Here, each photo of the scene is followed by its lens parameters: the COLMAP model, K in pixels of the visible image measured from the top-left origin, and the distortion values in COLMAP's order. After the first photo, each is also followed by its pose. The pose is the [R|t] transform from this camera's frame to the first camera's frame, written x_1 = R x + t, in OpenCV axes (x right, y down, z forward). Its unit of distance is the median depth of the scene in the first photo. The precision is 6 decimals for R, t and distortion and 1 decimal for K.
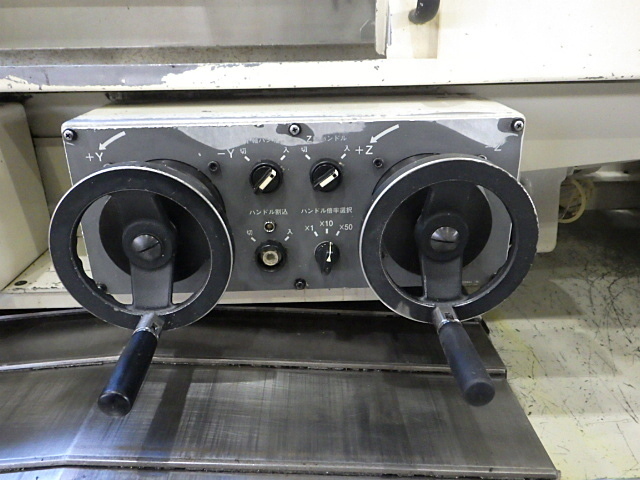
lens RADIAL K [[474.6, 0, 320.1], [0, 474.6, 254.4], [0, 0, 1]] dist [0.007354, 0.008640]
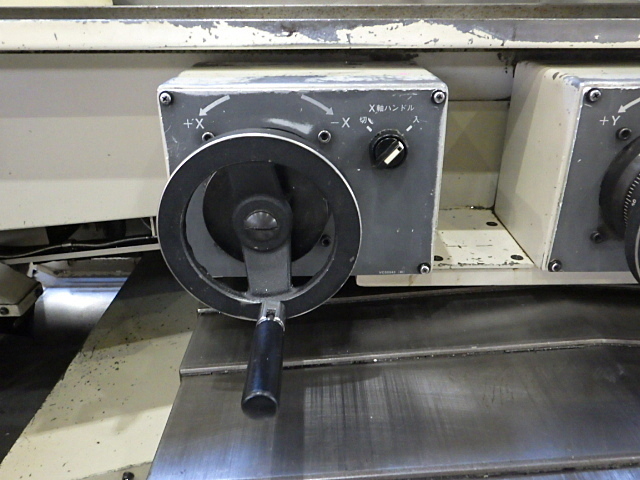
lens RADIAL K [[535.7, 0, 317.4], [0, 535.7, 243.5], [0, 0, 1]] dist [0.003199, 0.007698]
pose [[0.999758, 0.015991, 0.015077, -0.292950], [-0.016091, 0.999849, 0.006524, 0.009766], [-0.014971, -0.006765, 0.999865, -0.006437]]
